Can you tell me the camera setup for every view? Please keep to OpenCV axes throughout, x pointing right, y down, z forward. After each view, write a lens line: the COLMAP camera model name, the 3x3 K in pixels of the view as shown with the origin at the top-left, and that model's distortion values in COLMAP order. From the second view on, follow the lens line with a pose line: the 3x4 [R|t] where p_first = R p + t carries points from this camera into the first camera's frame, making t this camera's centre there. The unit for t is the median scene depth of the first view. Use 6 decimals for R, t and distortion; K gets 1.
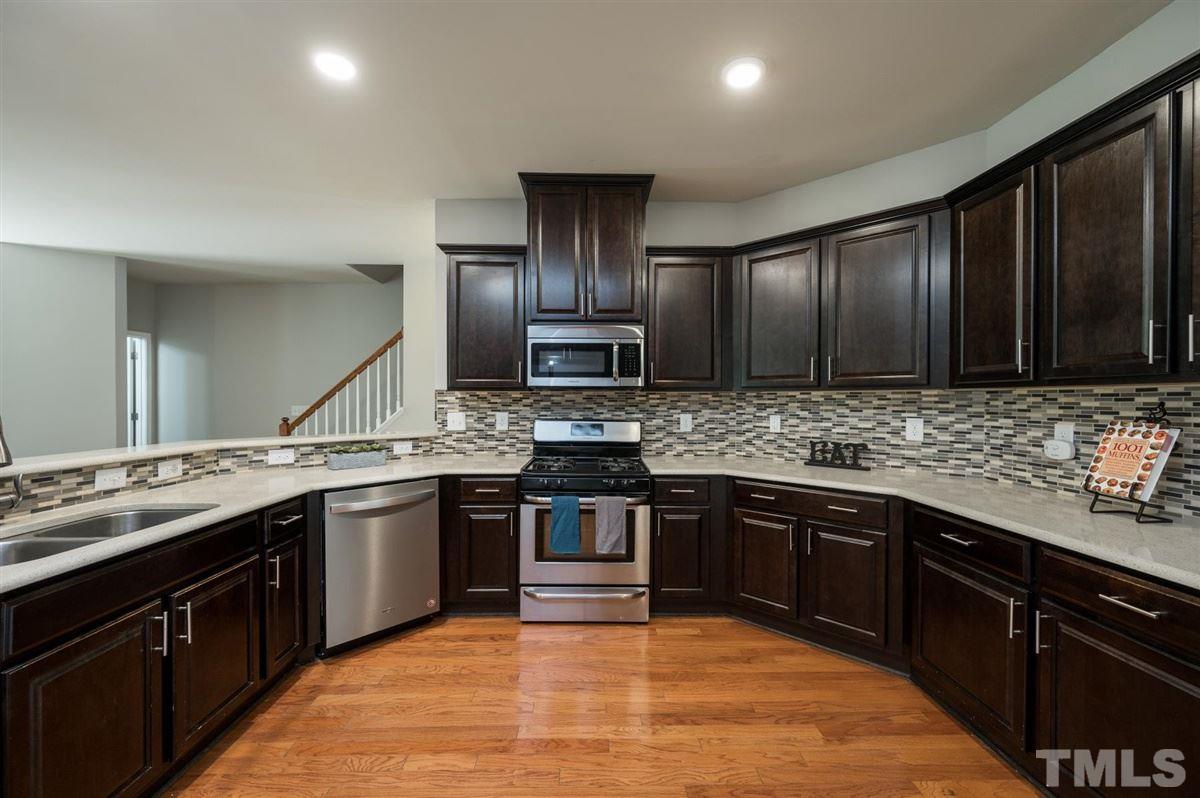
lens RADIAL K [[483.7, 0, 600.3], [0, 483.7, 402.2], [0, 0, 1]] dist [-0.000179, -0.000166]
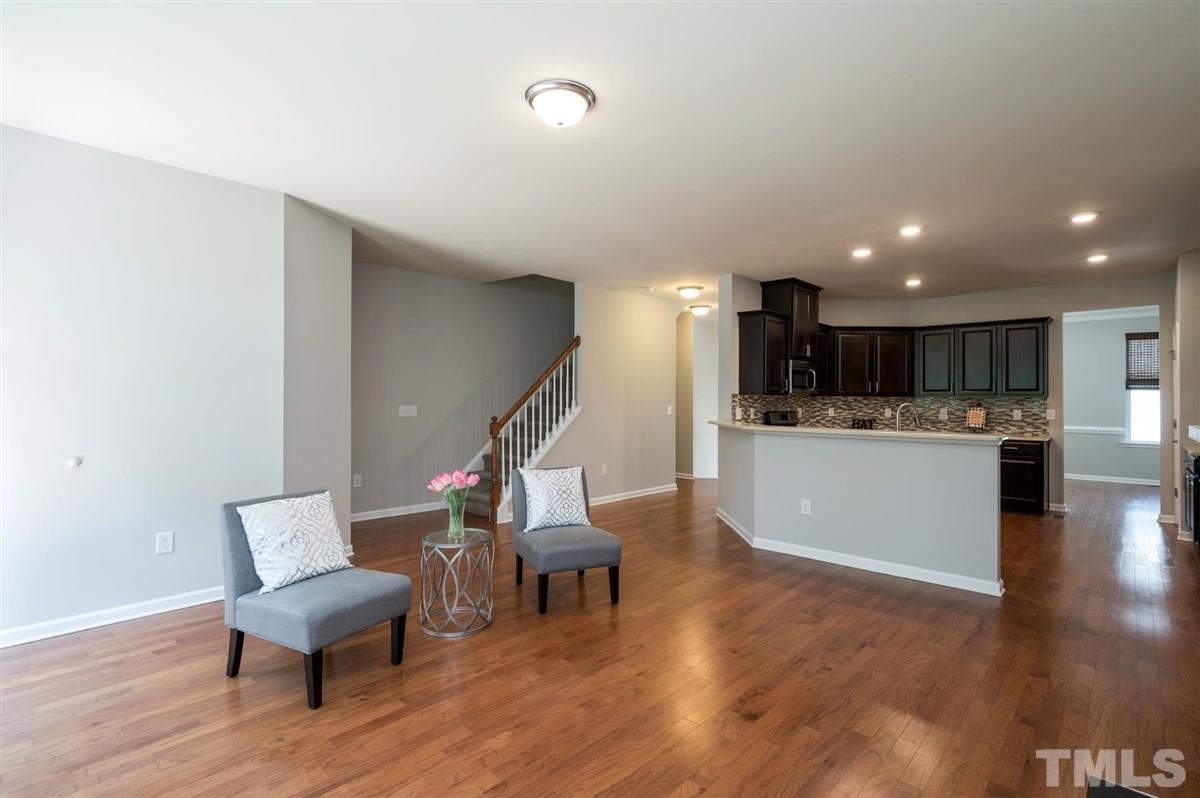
lens RADIAL K [[556.0, 0, 600.6], [0, 556.0, 395.2], [0, 0, 1]] dist [0.002331, 0.000286]
pose [[0.704281, 0.007392, 0.709883, -2.391308], [-0.000383, 0.999950, -0.010032, -0.003519], [-0.709921, 0.006794, 0.704249, 0.034320]]
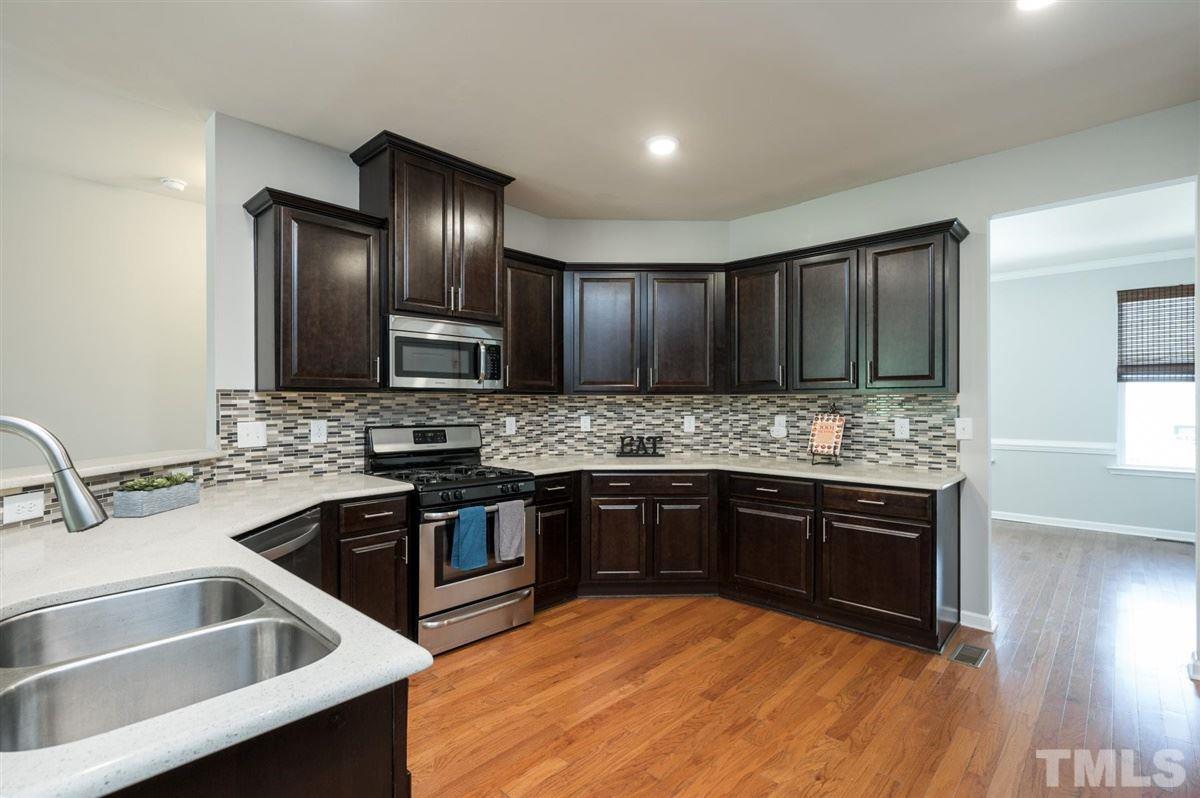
lens RADIAL K [[556.0, 0, 597.1], [0, 556.0, 404.0], [0, 0, 1]] dist [0.002331, 0.000286]
pose [[0.701337, -0.004576, 0.712815, -0.651808], [0.007102, 0.999975, -0.000569, -0.000821], [-0.712795, 0.005462, 0.701352, 0.078283]]
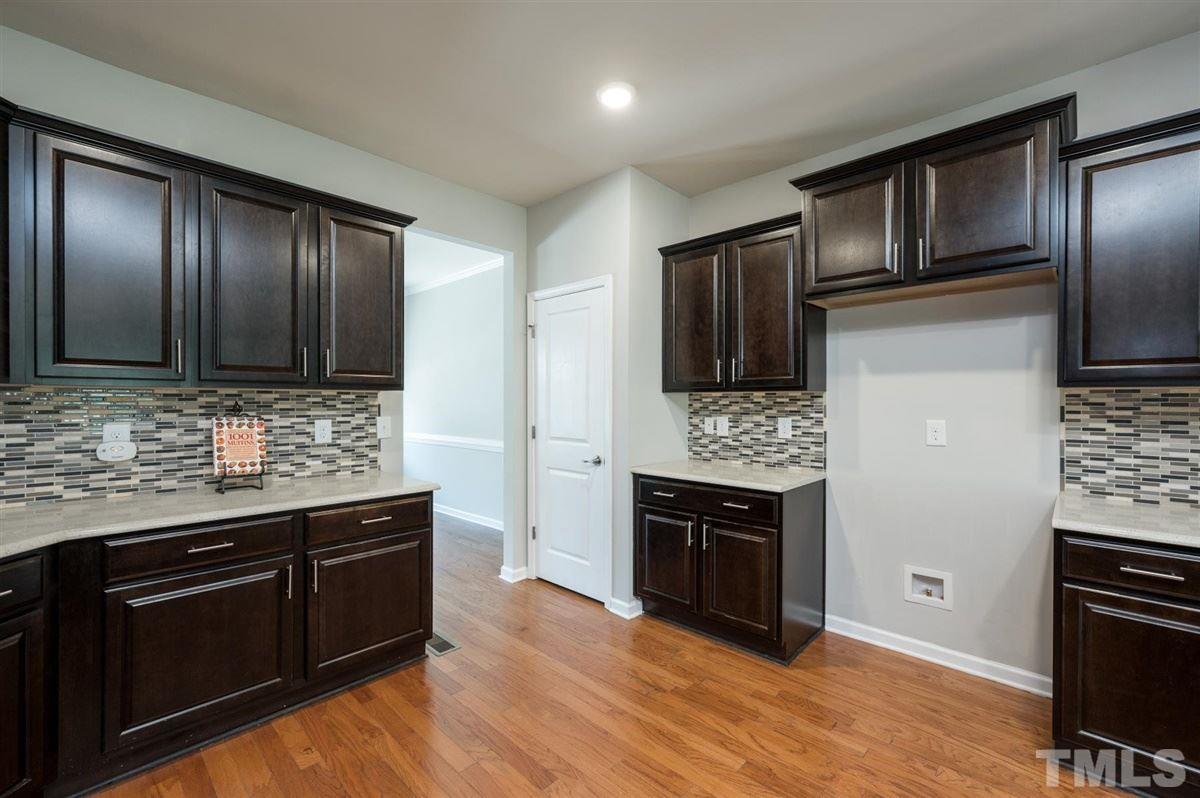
lens RADIAL K [[500.9, 0, 603.6], [0, 500.9, 401.2], [0, 0, 1]] dist [0.002134, -0.000076]
pose [[-0.712714, -0.004525, 0.701440, -0.340398], [0.000160, 0.999978, 0.006613, -0.006016], [-0.701455, 0.004825, -0.712697, 0.787319]]
